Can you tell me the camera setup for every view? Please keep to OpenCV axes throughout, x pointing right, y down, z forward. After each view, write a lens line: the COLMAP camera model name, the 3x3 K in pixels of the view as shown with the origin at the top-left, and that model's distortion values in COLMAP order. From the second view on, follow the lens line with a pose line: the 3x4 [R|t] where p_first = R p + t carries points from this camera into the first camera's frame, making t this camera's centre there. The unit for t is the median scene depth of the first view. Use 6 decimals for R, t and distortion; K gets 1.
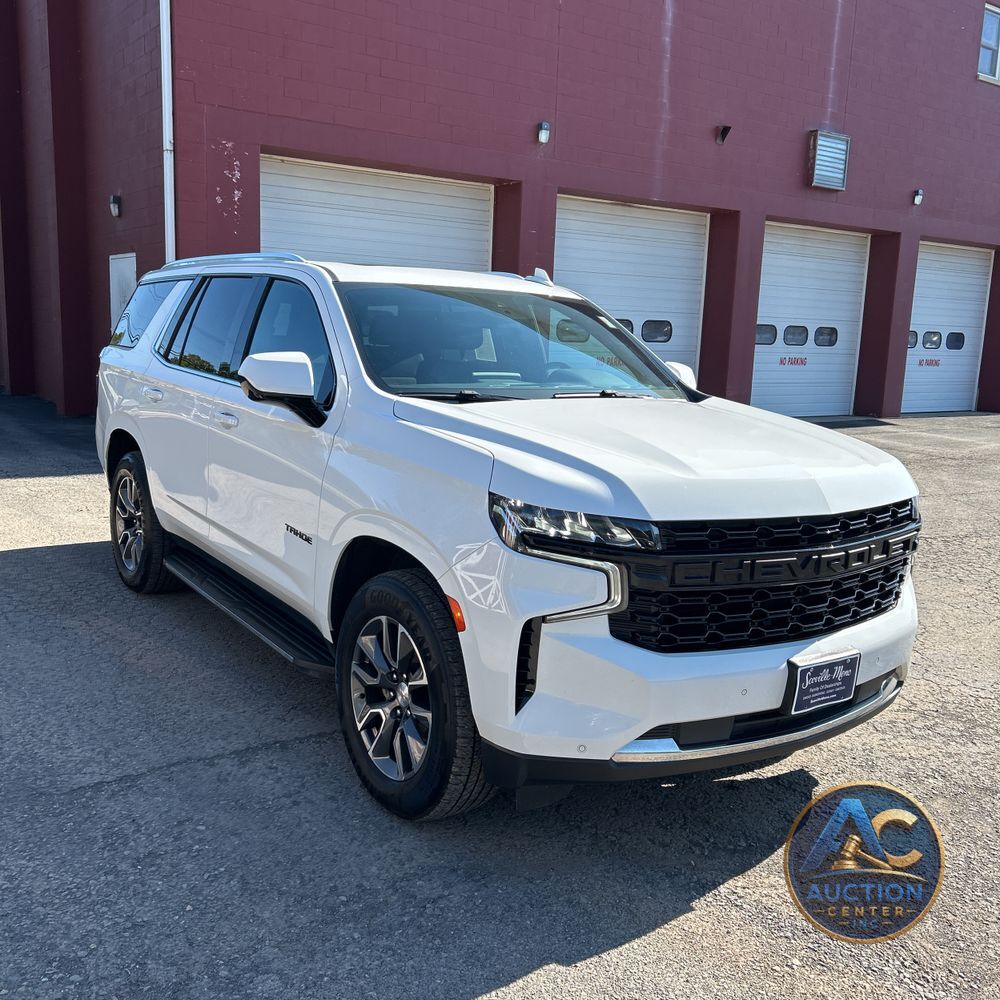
lens RADIAL K [[999.5, 0, 501.6], [0, 999.5, 501.2], [0, 0, 1]] dist [0.036709, -0.020988]
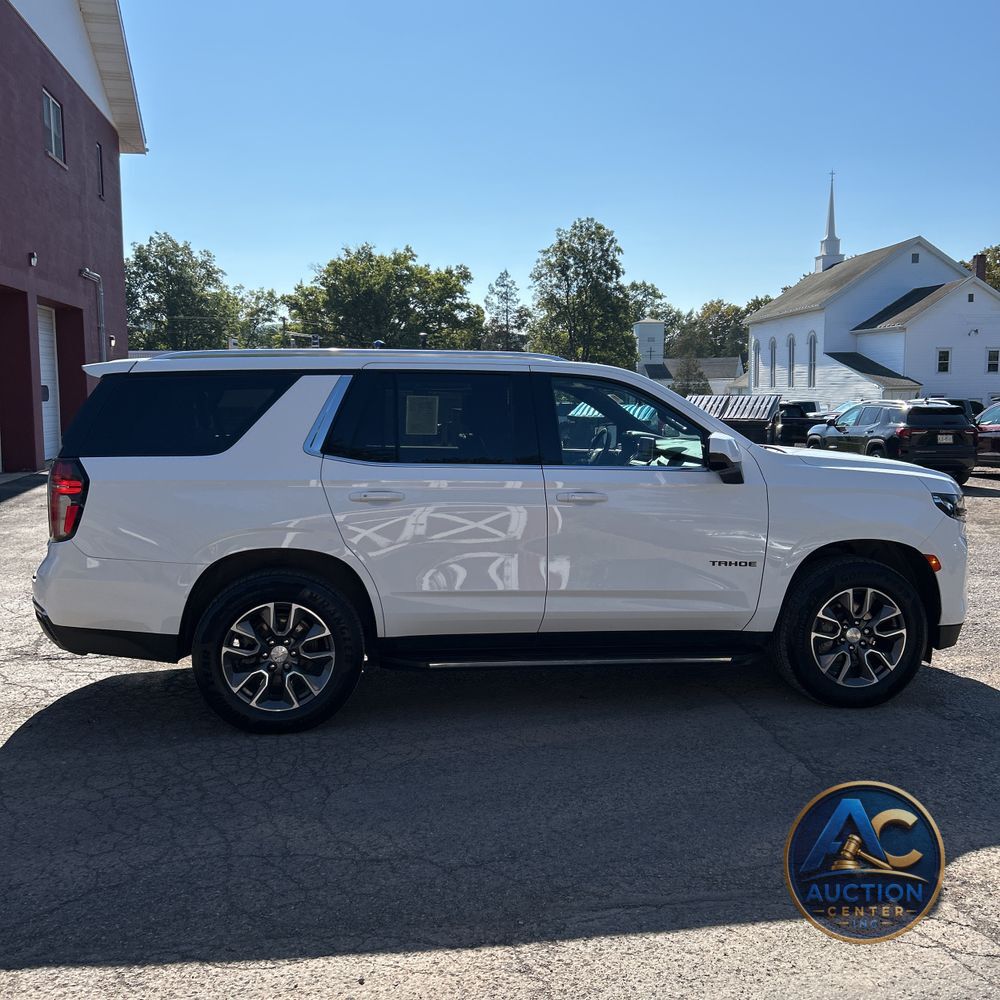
lens RADIAL K [[981.7, 0, 500.6], [0, 981.7, 500.1], [0, 0, 1]] dist [0.099325, -0.232877]
pose [[0.449367, -0.140444, 0.882239, -1.054776], [0.176731, 0.982023, 0.066311, -0.136986], [-0.875692, 0.126121, 0.466109, 0.448101]]
